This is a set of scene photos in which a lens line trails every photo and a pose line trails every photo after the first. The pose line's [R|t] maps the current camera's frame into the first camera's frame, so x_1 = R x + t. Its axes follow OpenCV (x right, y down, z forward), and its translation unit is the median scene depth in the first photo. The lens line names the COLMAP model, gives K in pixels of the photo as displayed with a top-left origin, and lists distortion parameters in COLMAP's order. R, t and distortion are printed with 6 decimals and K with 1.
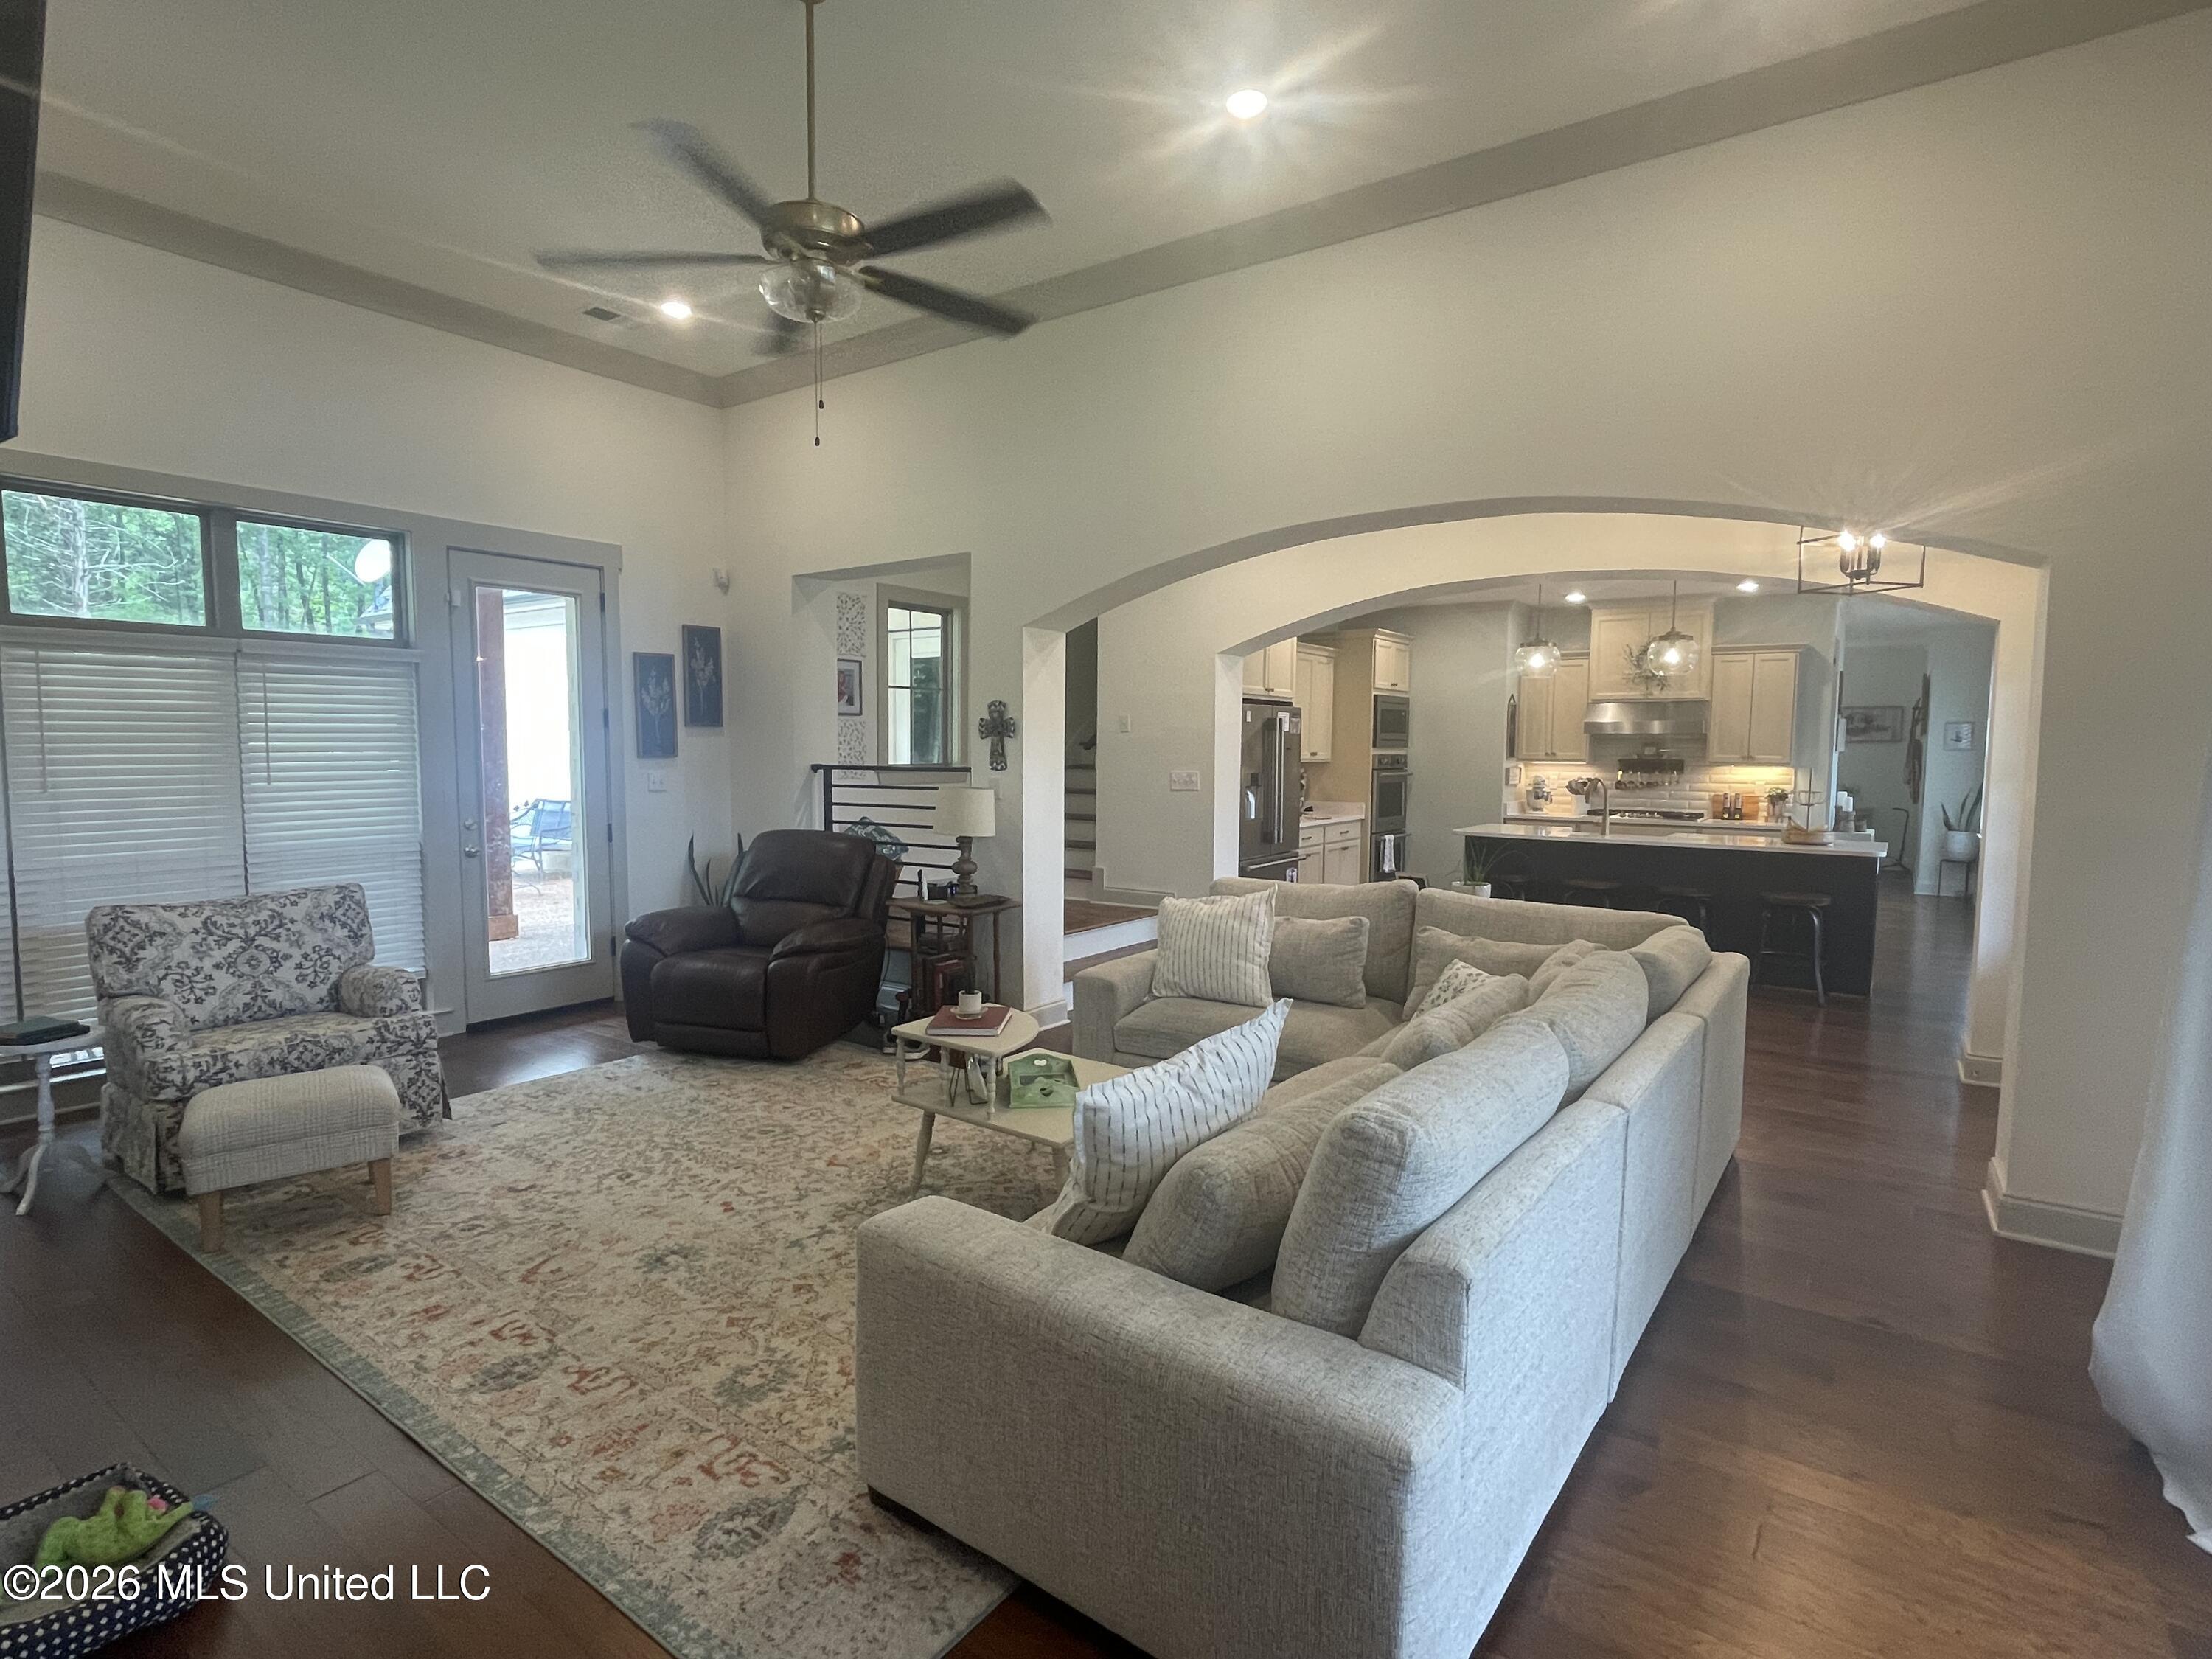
lens RADIAL K [[1101.3, 0, 1106.0], [0, 1101.3, 829.5], [0, 0, 1]] dist [0.001091, -0.000015]
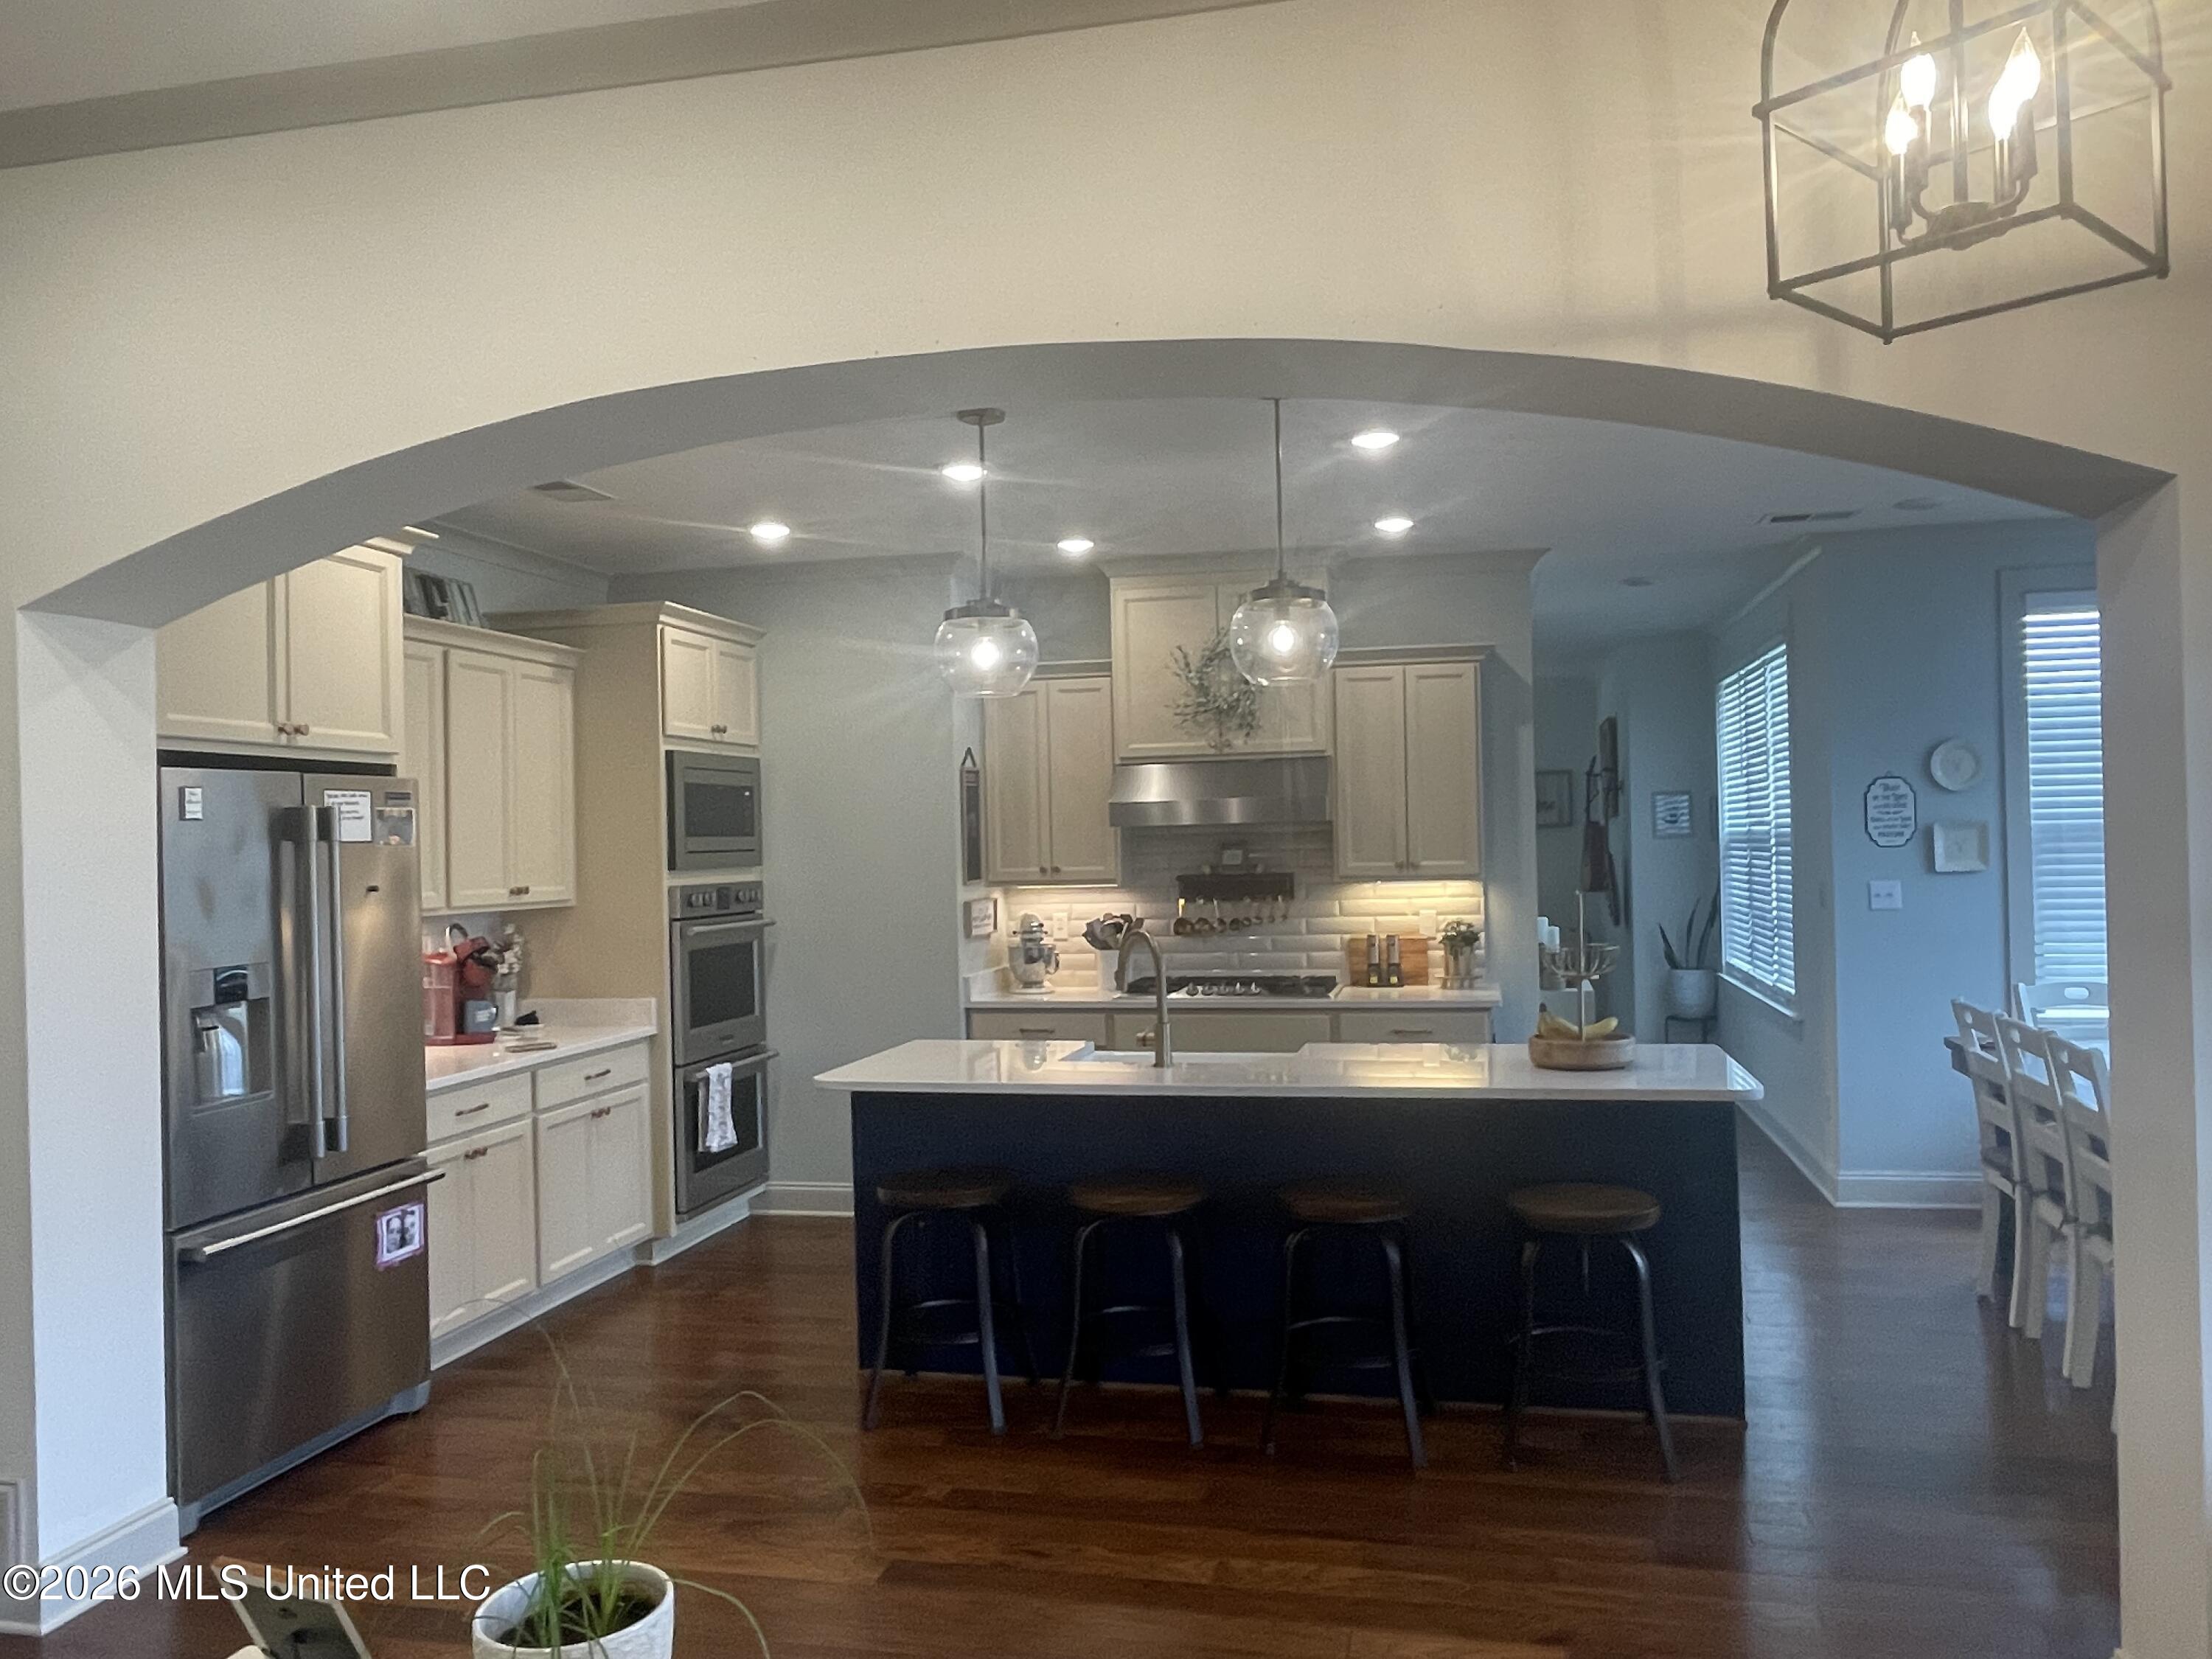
lens RADIAL K [[1631.7, 0, 1106.0], [0, 1631.7, 829.5], [0, 0, 1]] dist [0.000722, 0.000168]
pose [[0.922195, -0.026240, 0.385835, 0.152367], [0.059979, 0.995328, -0.075667, -0.030947], [-0.382047, 0.092922, 0.919459, 0.333664]]
